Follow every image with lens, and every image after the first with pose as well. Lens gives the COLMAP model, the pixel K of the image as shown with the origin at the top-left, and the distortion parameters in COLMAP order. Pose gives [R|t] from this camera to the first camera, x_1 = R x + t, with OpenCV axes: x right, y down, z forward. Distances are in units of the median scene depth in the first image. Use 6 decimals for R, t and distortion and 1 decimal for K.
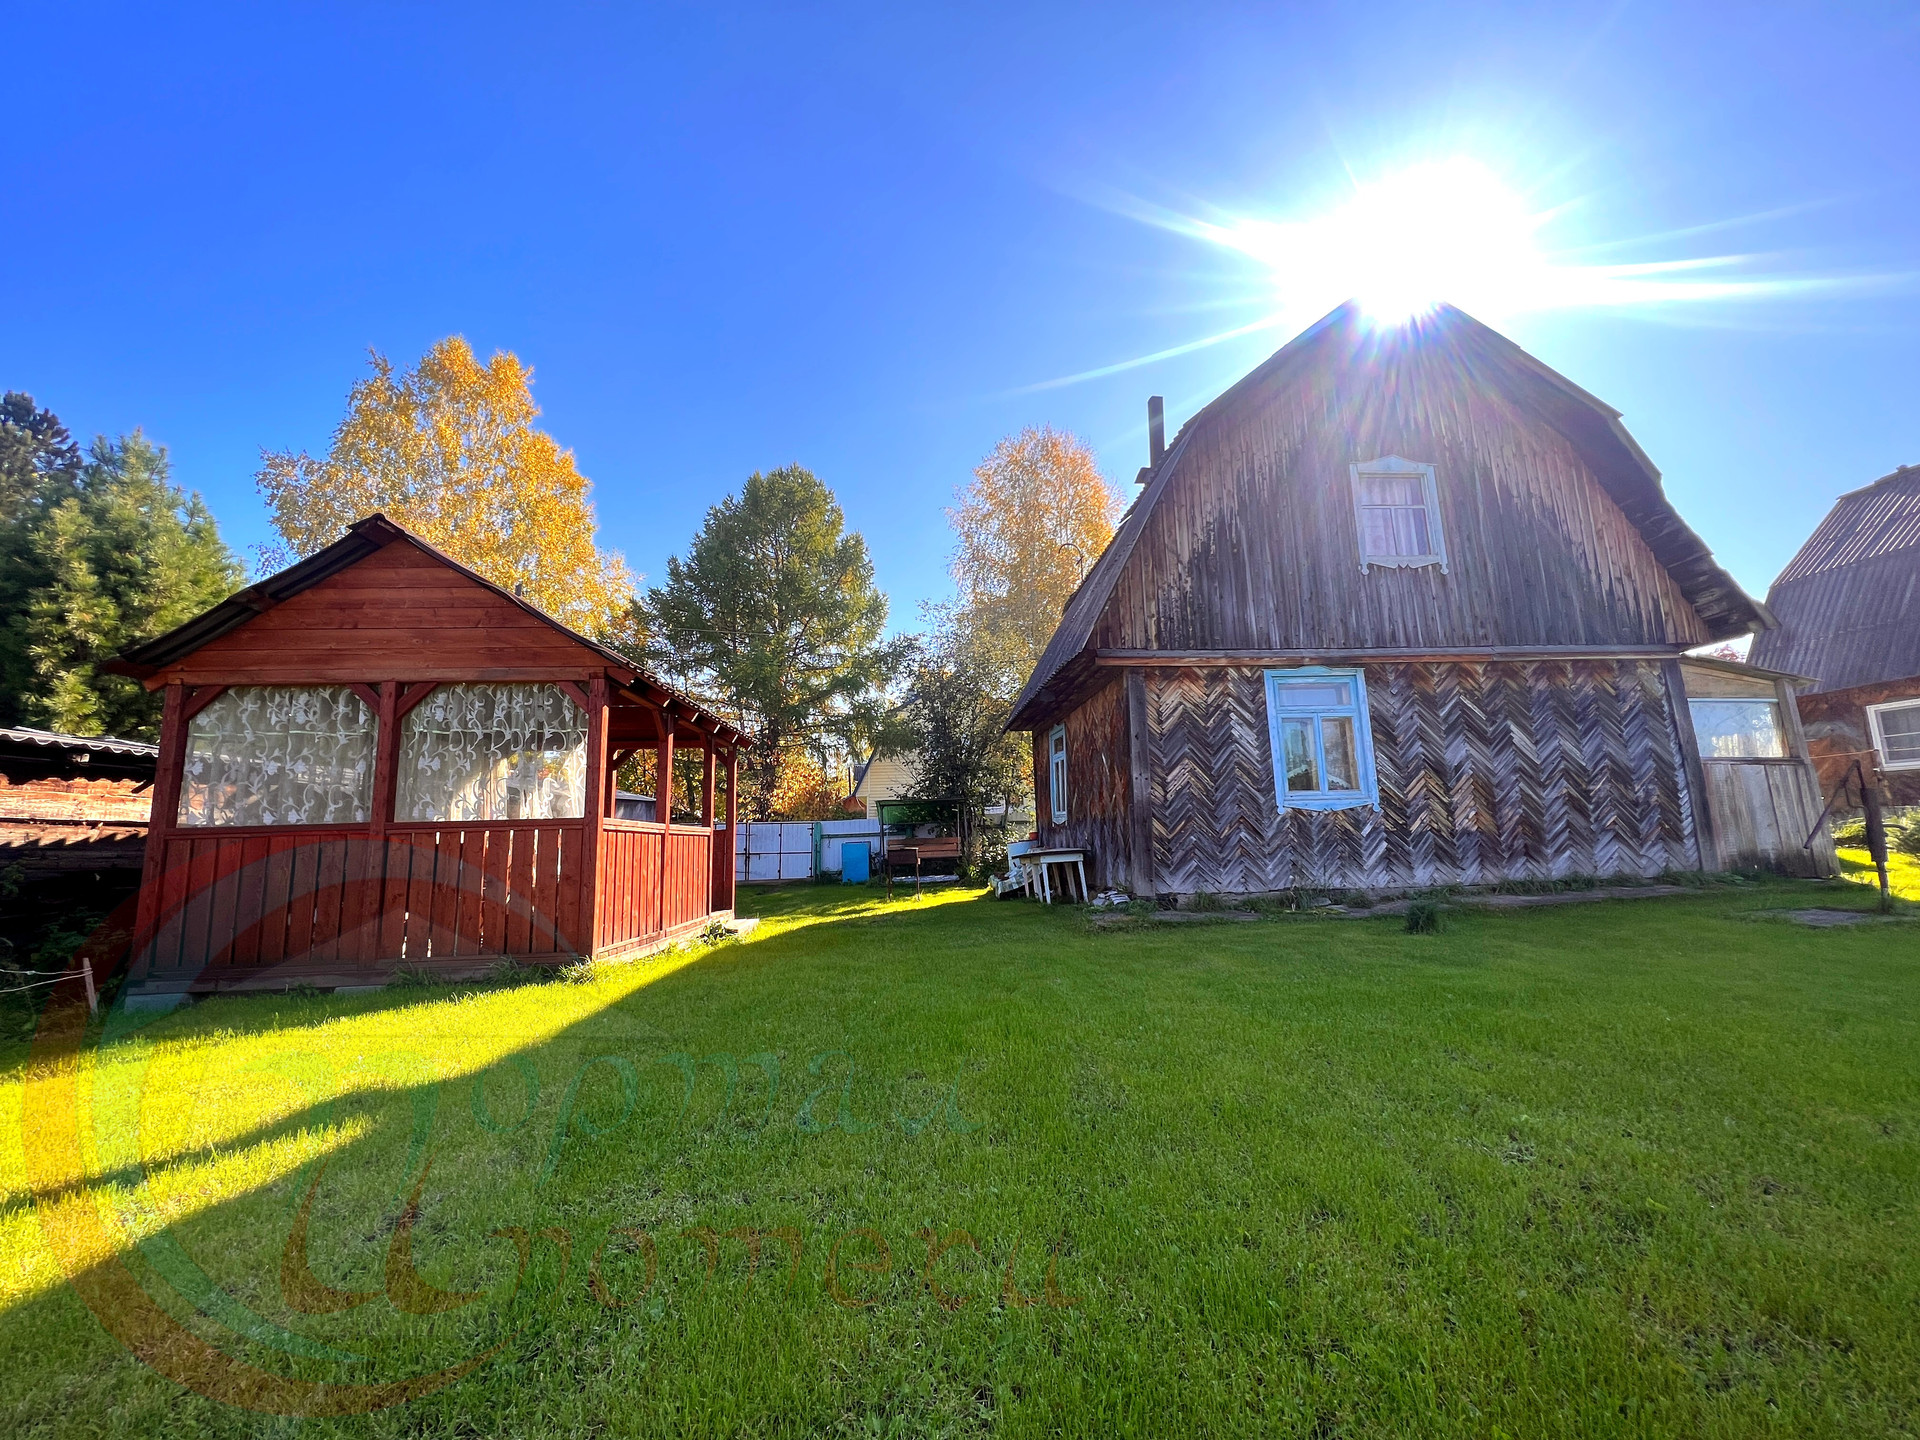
lens RADIAL K [[759.8, 0, 958.4], [0, 759.8, 720.7], [0, 0, 1]] dist [0.002358, 0.000079]
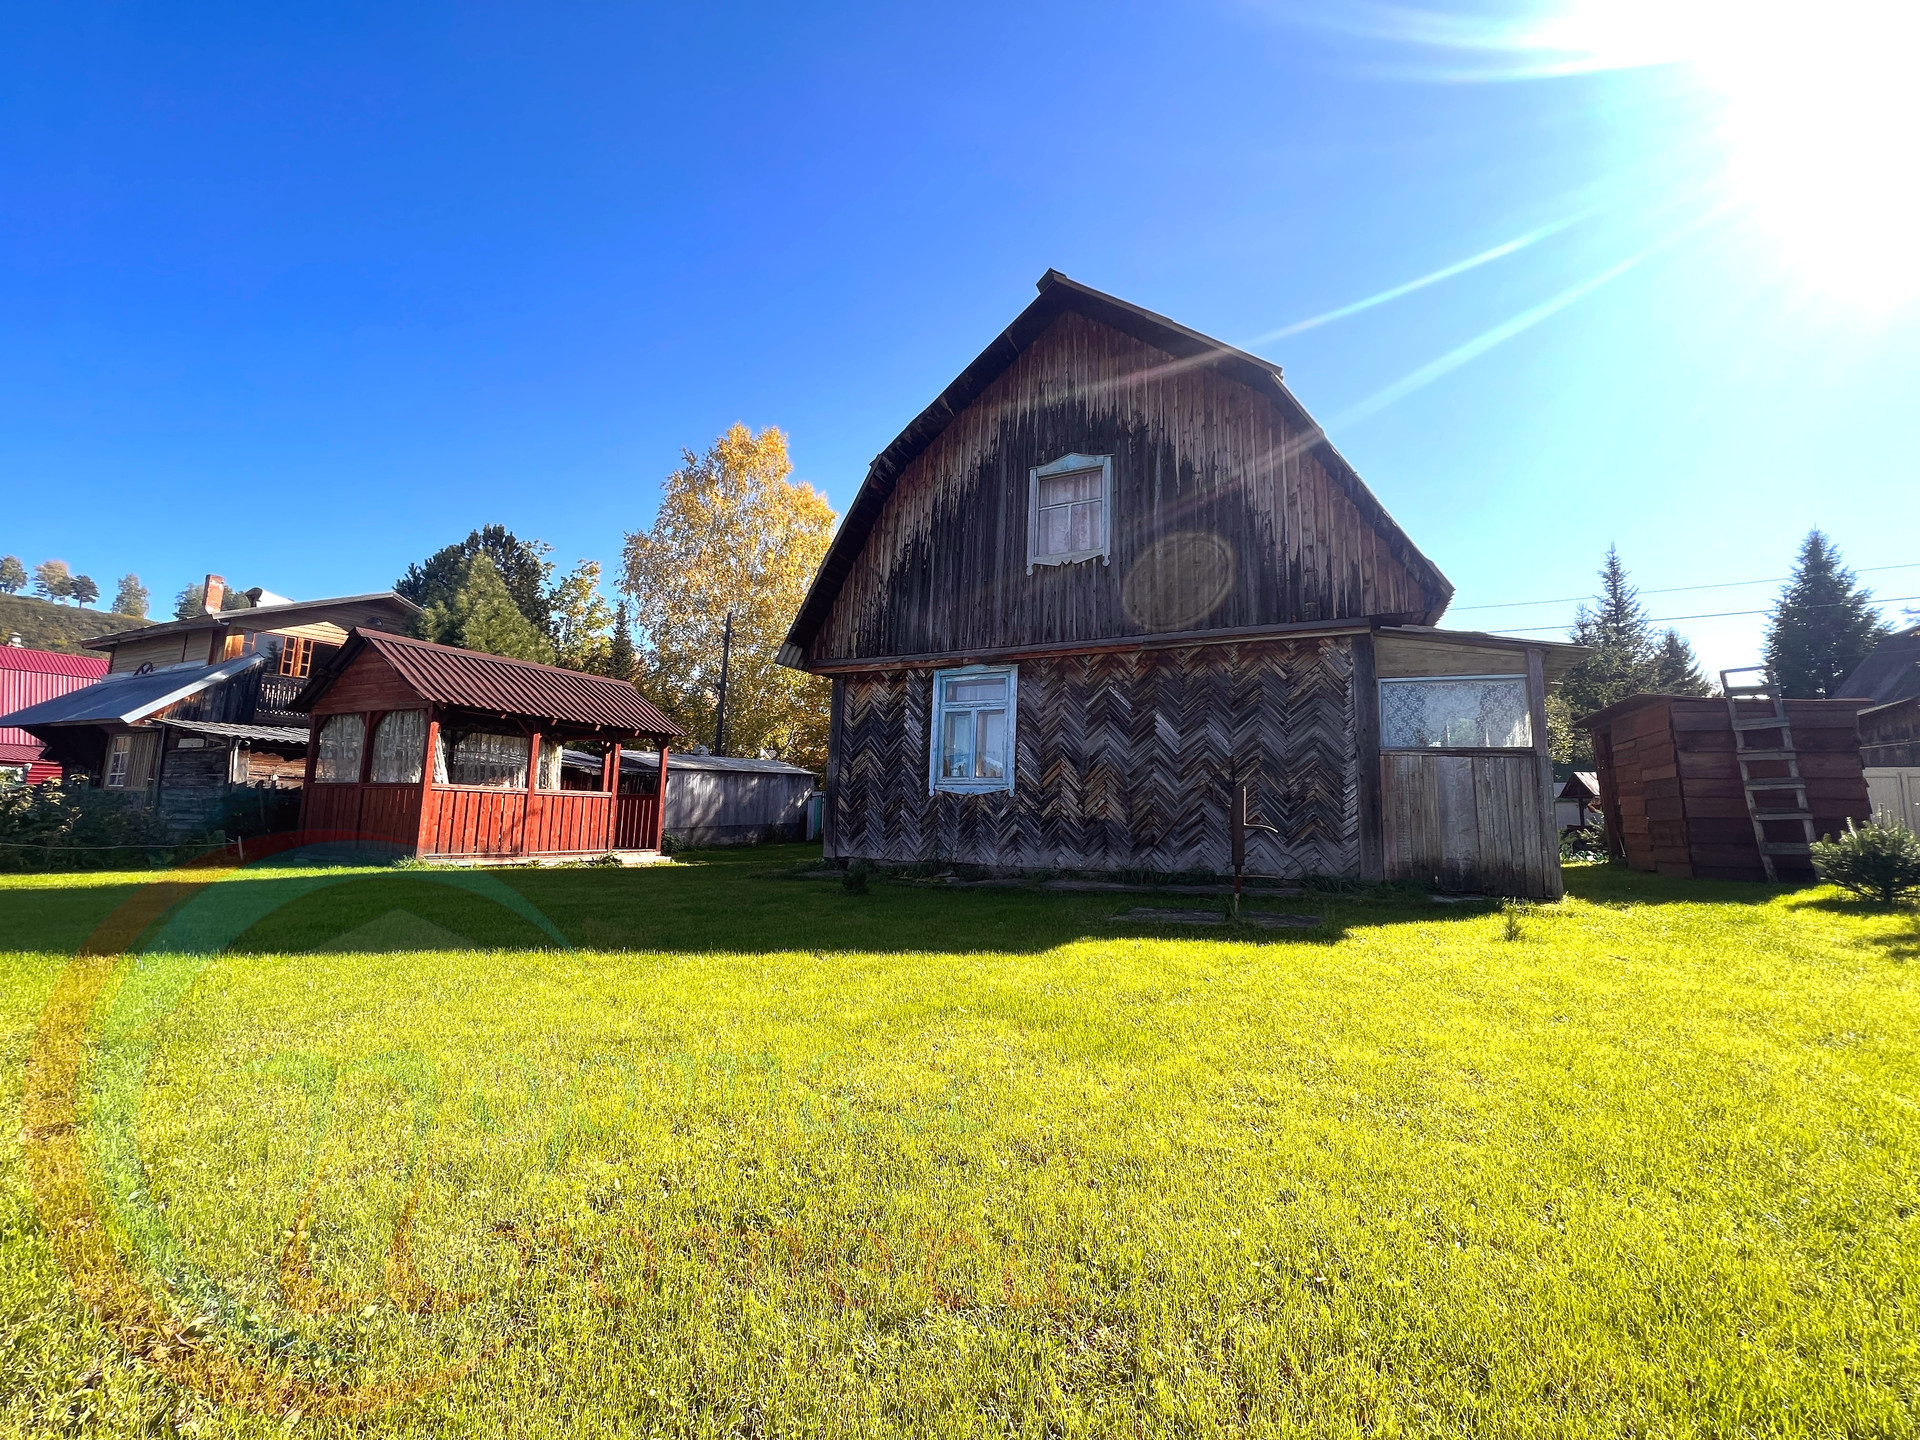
lens RADIAL K [[759.8, 0, 958.8], [0, 759.8, 722.9], [0, 0, 1]] dist [0.002358, 0.000079]
pose [[0.873676, -0.013127, -0.486331, 0.988608], [0.030750, 0.999127, 0.028273, -0.019117], [0.485535, -0.039656, 0.873317, 0.015310]]
